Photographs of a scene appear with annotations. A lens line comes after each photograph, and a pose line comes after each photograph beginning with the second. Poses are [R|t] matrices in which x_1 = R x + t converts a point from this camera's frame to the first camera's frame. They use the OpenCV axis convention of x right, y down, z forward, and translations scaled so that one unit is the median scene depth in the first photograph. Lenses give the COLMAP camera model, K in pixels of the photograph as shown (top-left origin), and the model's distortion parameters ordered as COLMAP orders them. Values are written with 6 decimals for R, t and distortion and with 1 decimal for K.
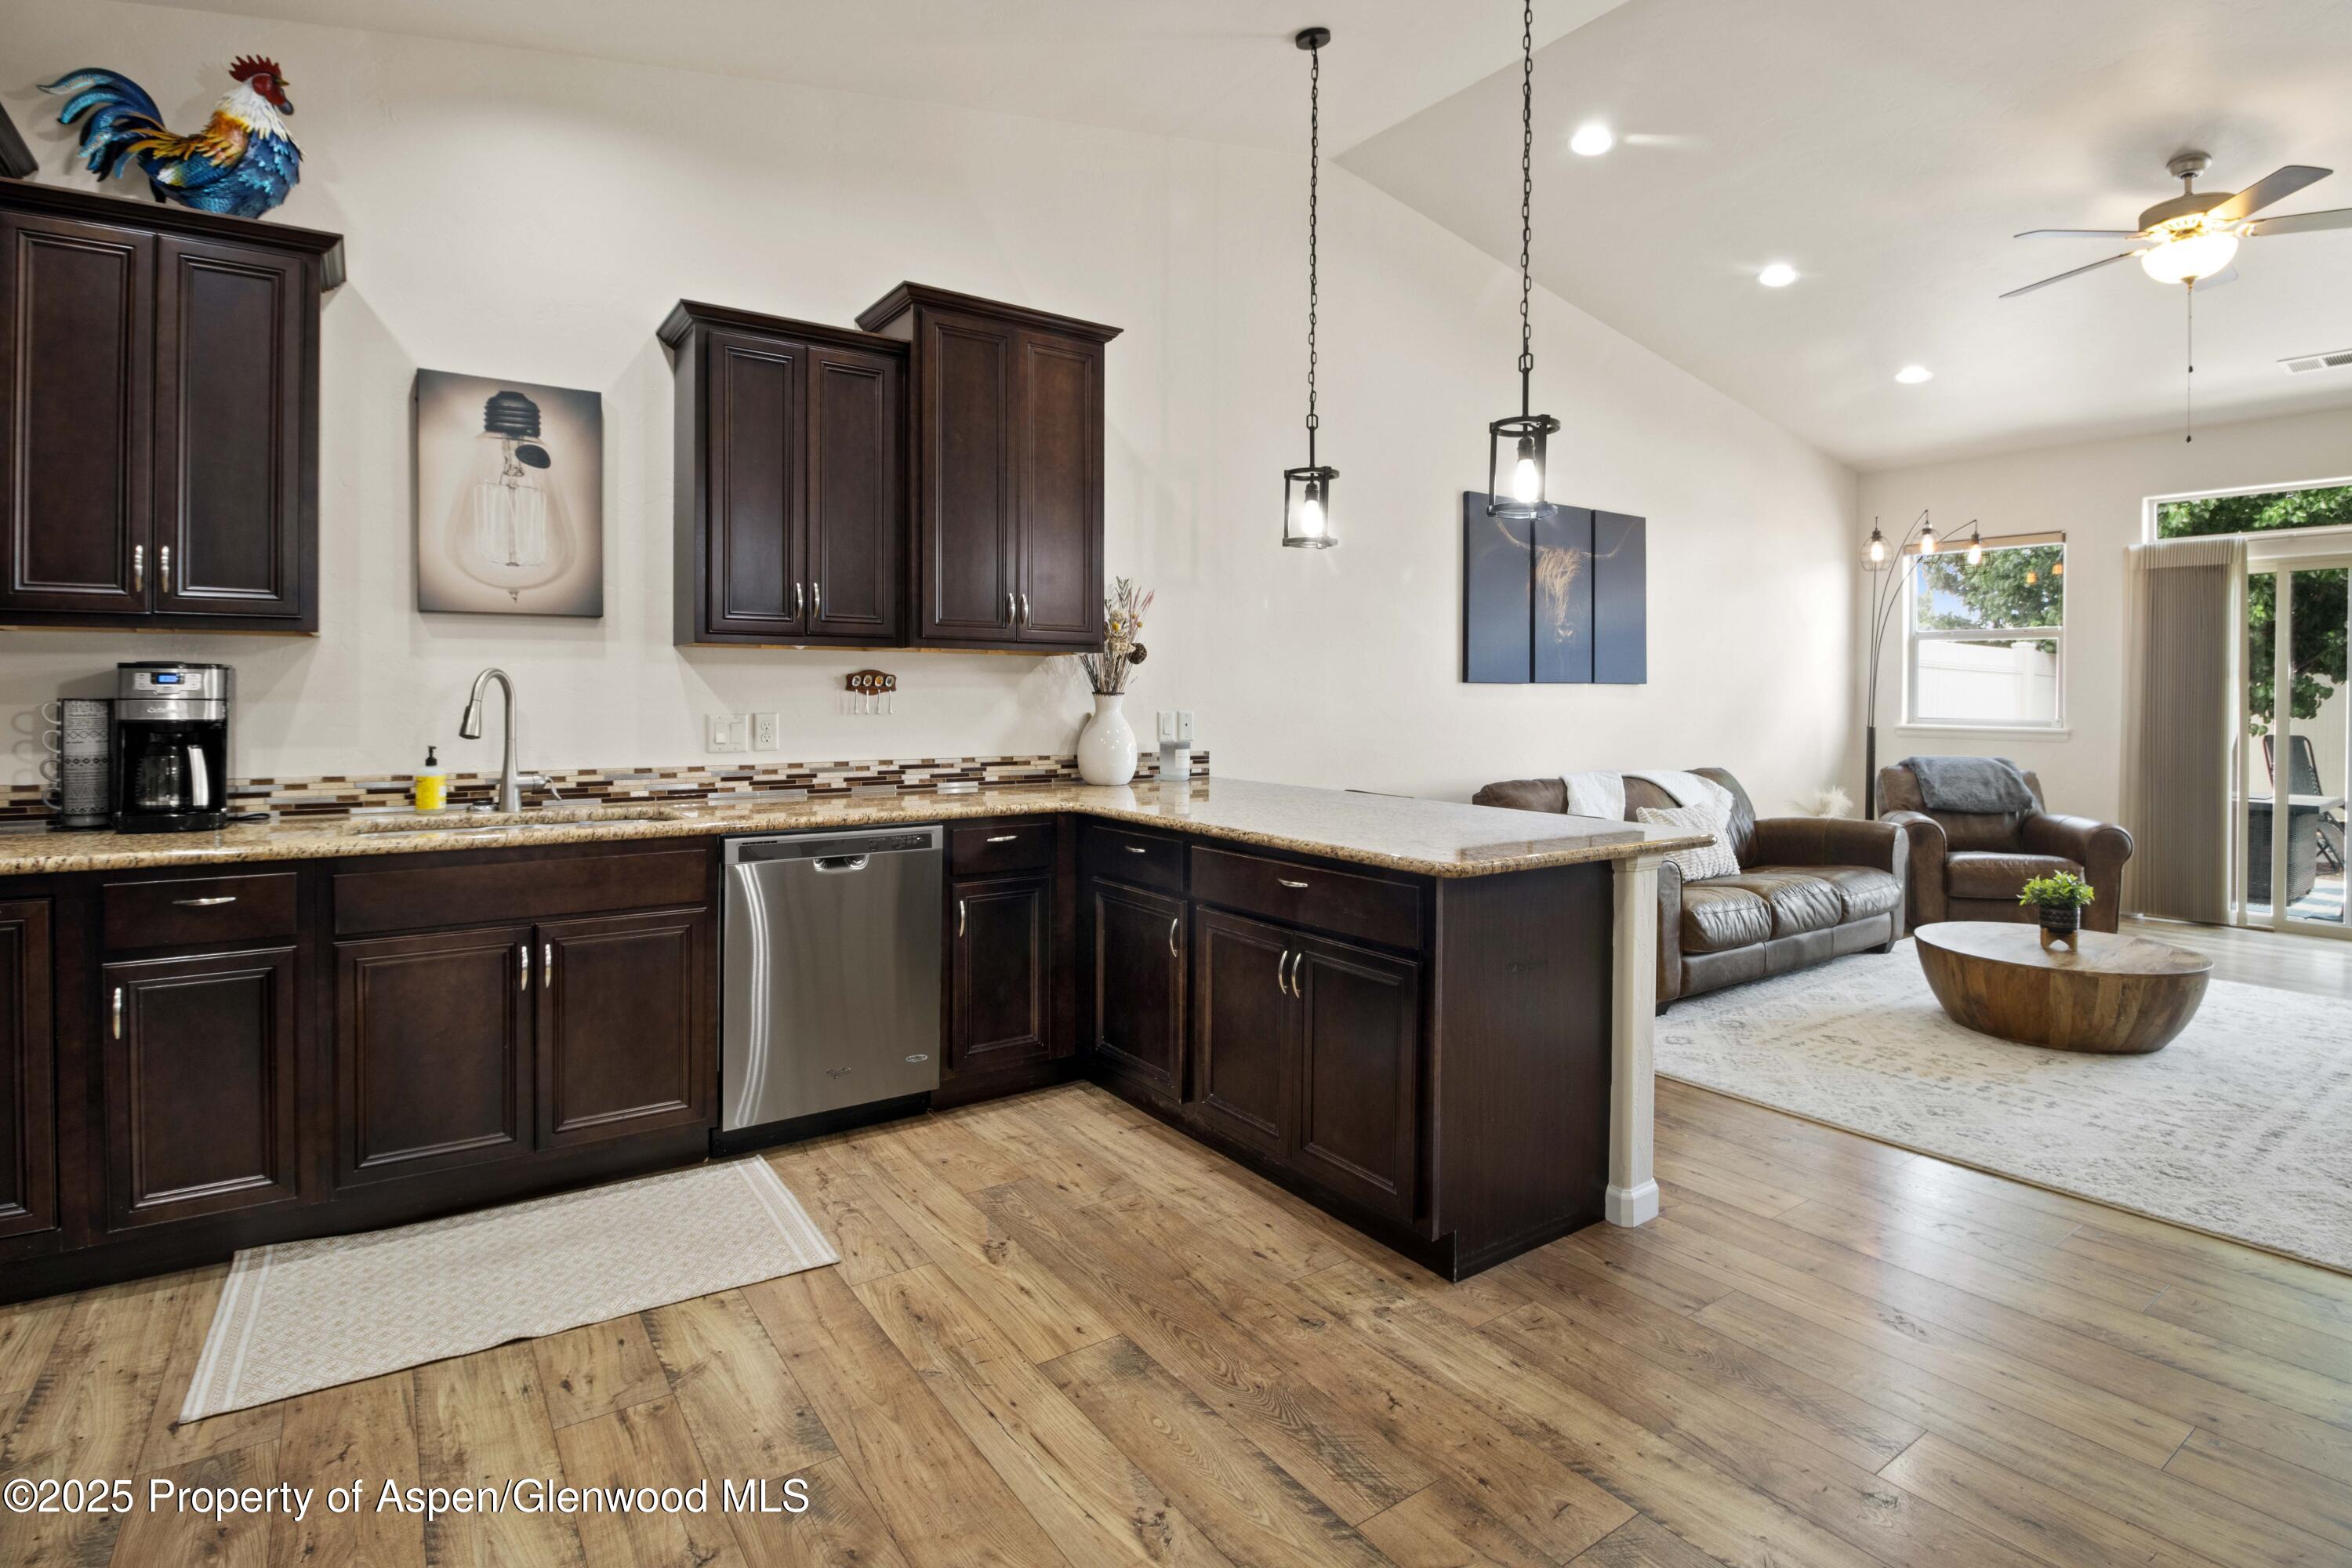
lens RADIAL K [[1147.8, 0, 1181.3], [0, 1147.8, 709.5], [0, 0, 1]] dist [-0.002049, -0.013015]
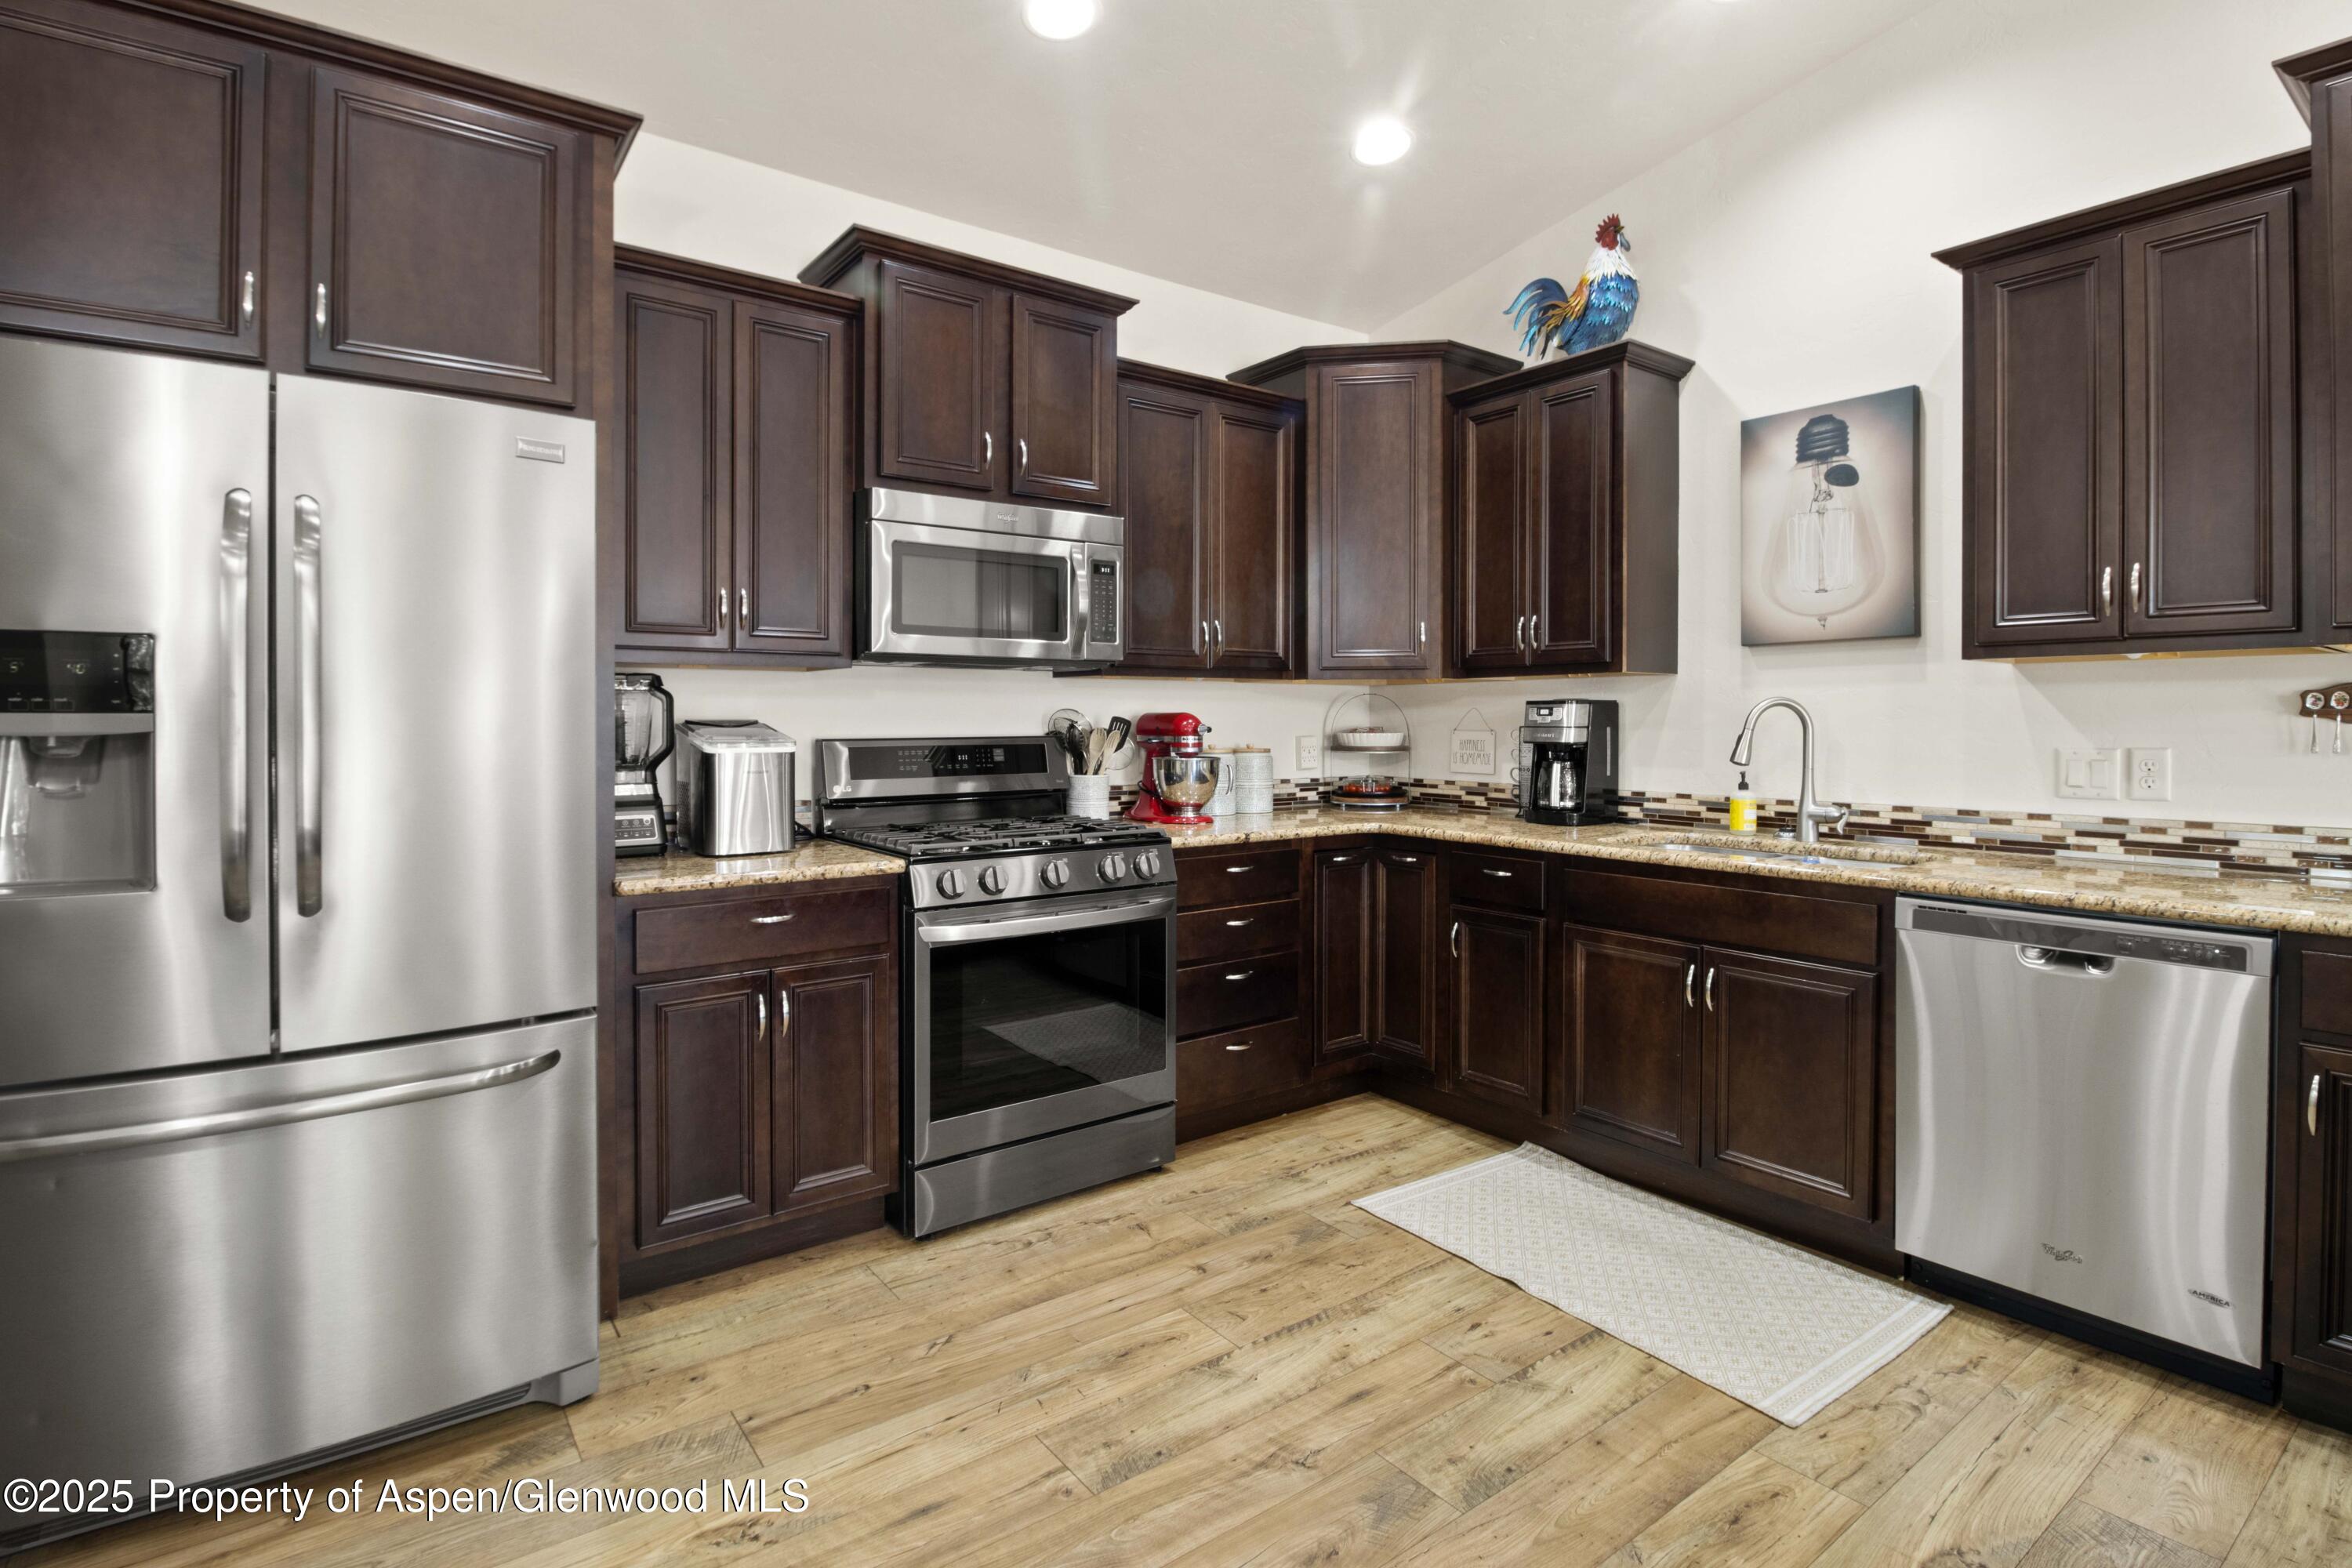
lens RADIAL K [[1130.6, 0, 1170.0], [0, 1130.6, 723.8], [0, 0, 1]] dist [-0.002313, -0.013644]
pose [[0.026262, -0.001000, -0.999655, 0.390735], [-0.012263, 0.999924, -0.001322, -0.004416], [0.999580, 0.012293, 0.026248, 0.439176]]
